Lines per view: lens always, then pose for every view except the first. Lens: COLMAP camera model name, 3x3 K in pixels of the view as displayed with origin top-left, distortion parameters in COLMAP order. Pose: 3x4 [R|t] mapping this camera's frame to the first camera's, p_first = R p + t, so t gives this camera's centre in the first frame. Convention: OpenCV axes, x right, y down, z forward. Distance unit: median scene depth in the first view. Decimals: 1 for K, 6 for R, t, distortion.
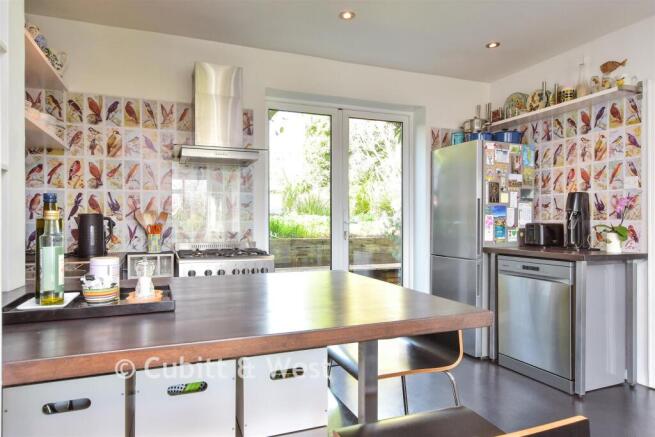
lens RADIAL K [[402.7, 0, 327.2], [0, 402.7, 220.5], [0, 0, 1]] dist [0.009477, 0.001780]
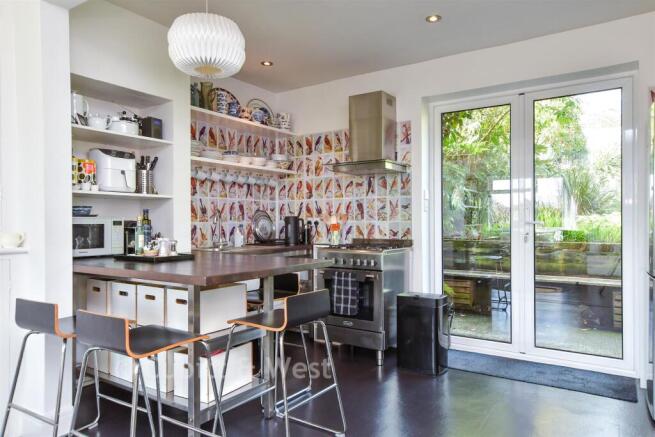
lens RADIAL K [[464.7, 0, 326.8], [0, 464.7, 218.4], [0, 0, 1]] dist [0.001317, 0.000784]
pose [[0.571702, -0.002740, -0.820457, 0.838301], [0.004843, 0.999988, 0.000035, -0.008211], [0.820447, -0.003993, 0.571709, 0.091324]]
